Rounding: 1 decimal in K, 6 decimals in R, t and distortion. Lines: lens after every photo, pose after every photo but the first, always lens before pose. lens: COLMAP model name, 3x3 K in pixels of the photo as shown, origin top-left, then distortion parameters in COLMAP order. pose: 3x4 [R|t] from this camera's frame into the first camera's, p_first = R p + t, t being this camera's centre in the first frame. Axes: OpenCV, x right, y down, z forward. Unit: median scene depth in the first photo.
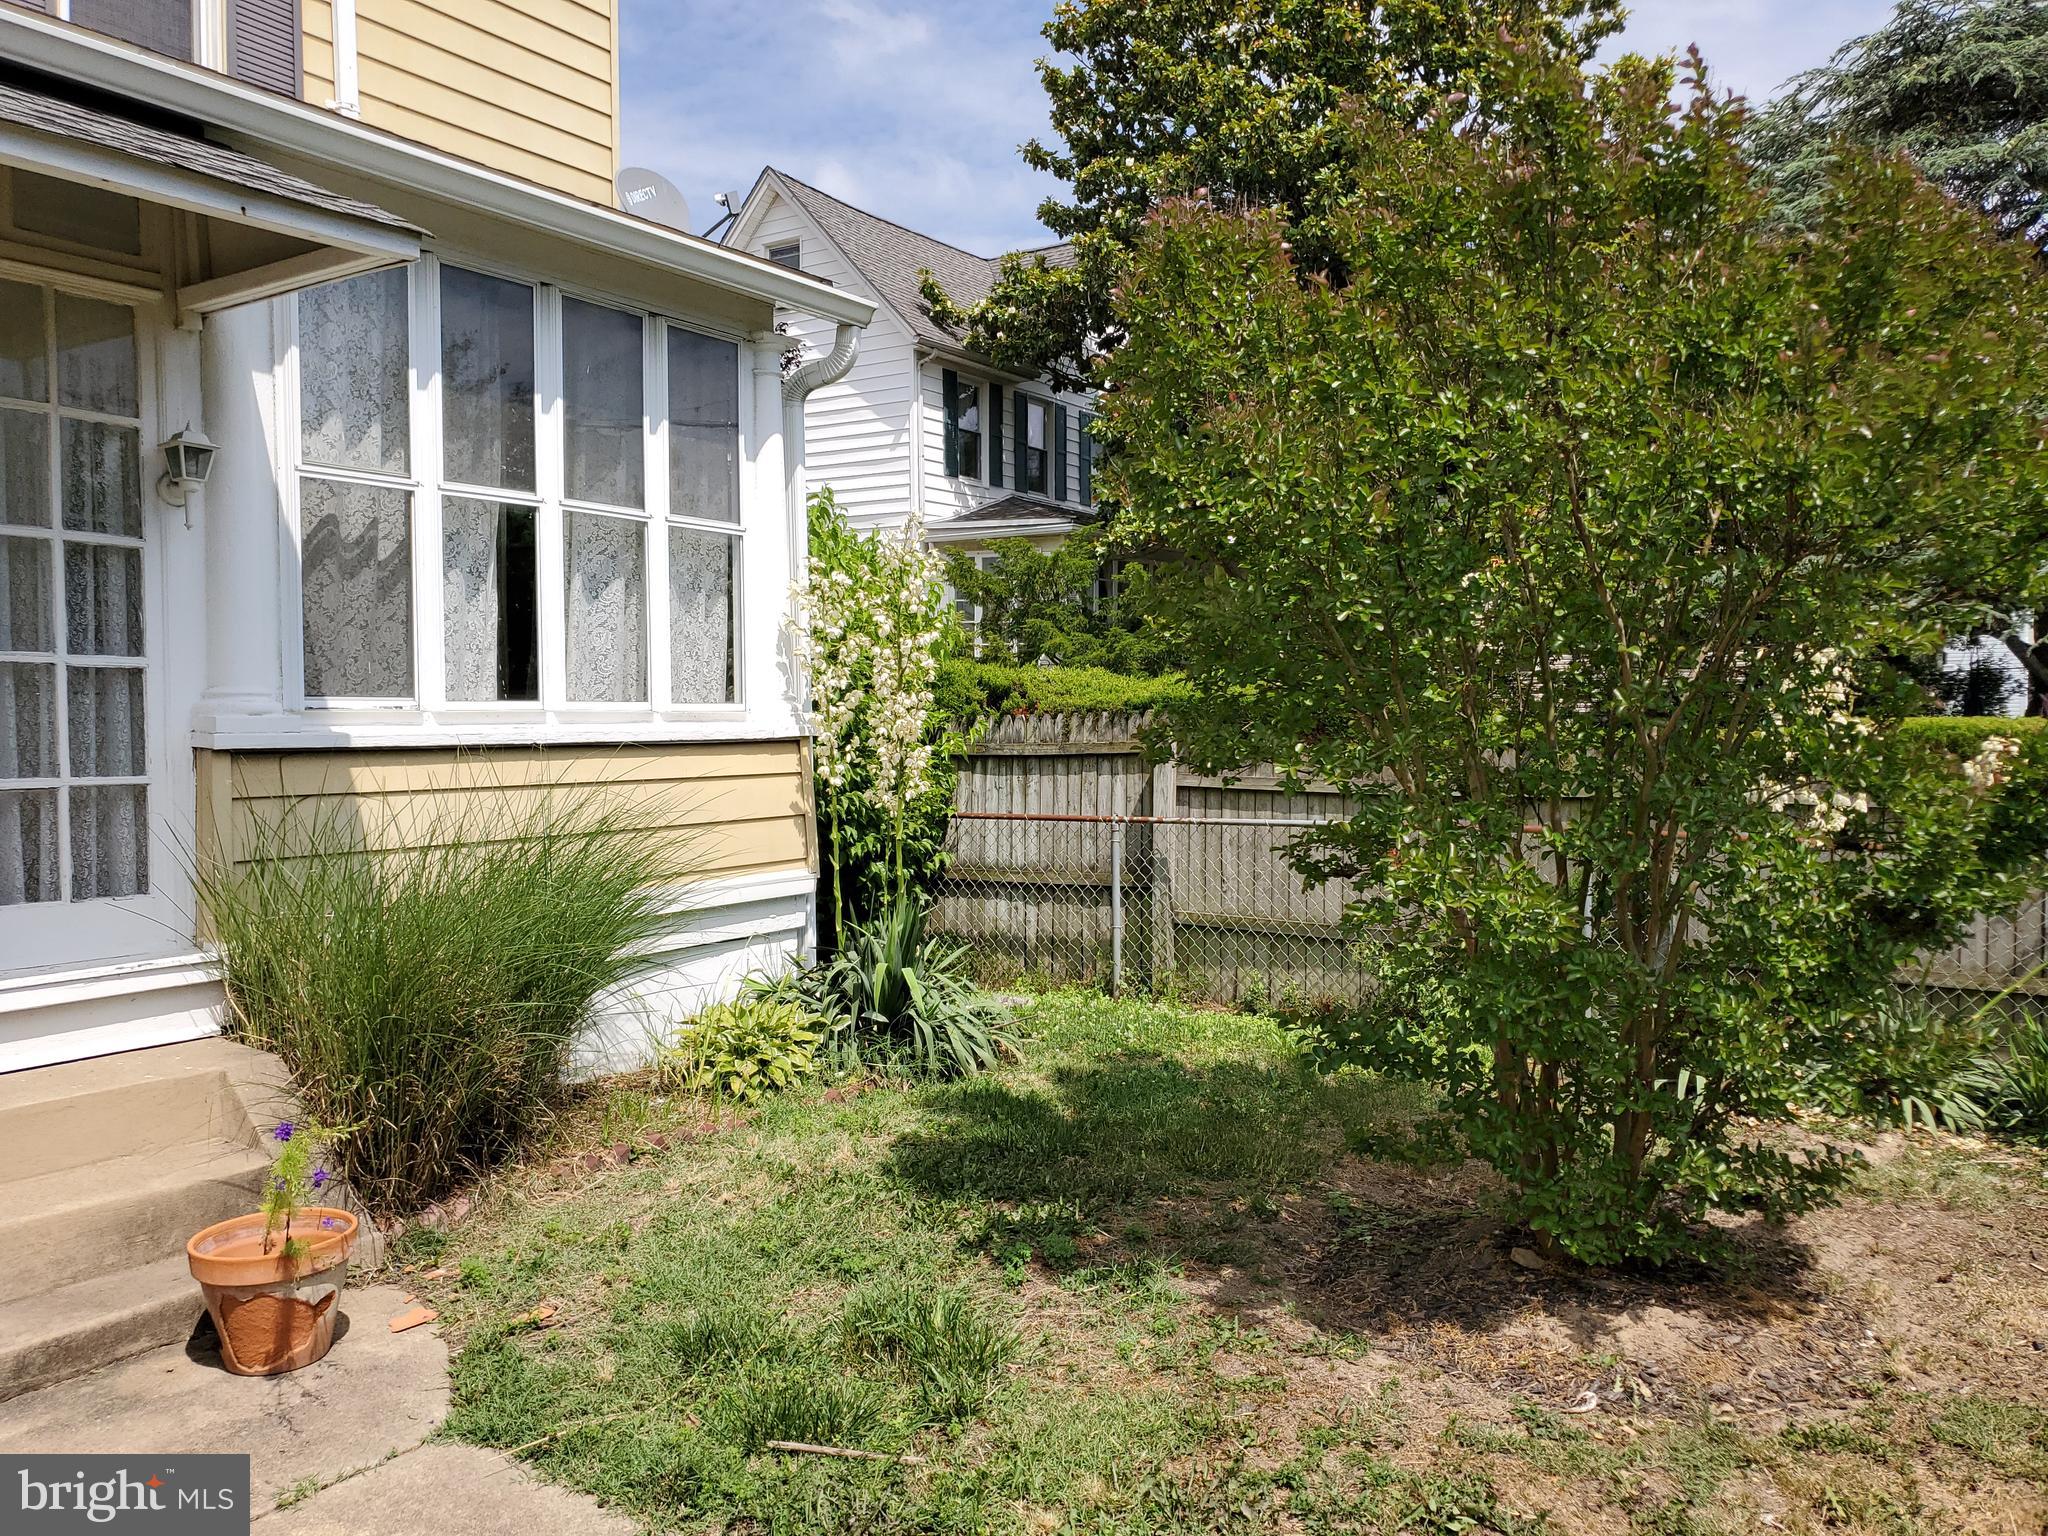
lens RADIAL K [[1625.4, 0, 1024.0], [0, 1625.4, 768.0], [0, 0, 1]] dist [0.003688, 0.010194]
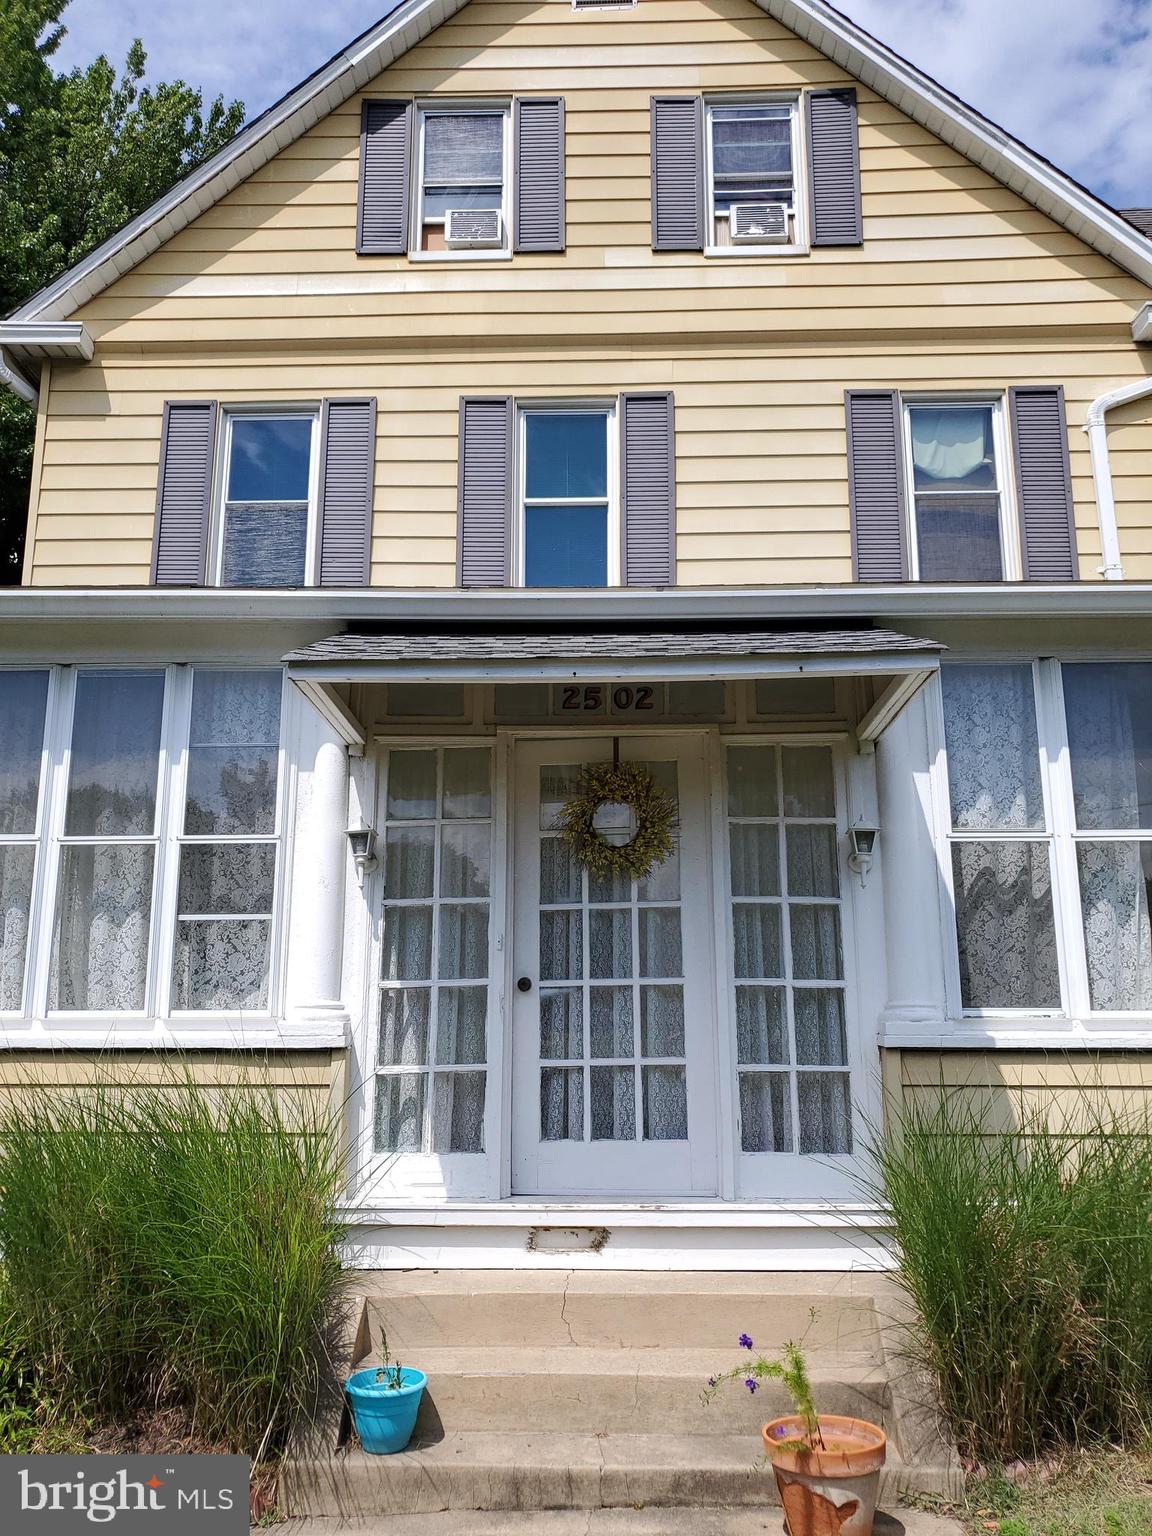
lens RADIAL K [[1219.1, 0, 571.9], [0, 1219.1, 774.8], [0, 0, 1]] dist [0.003688, 0.010194]
pose [[0.525666, -0.179723, -0.831489, 0.246040], [-0.031466, 0.972652, -0.230128, 0.009800], [0.850109, 0.147134, 0.505635, 0.216613]]
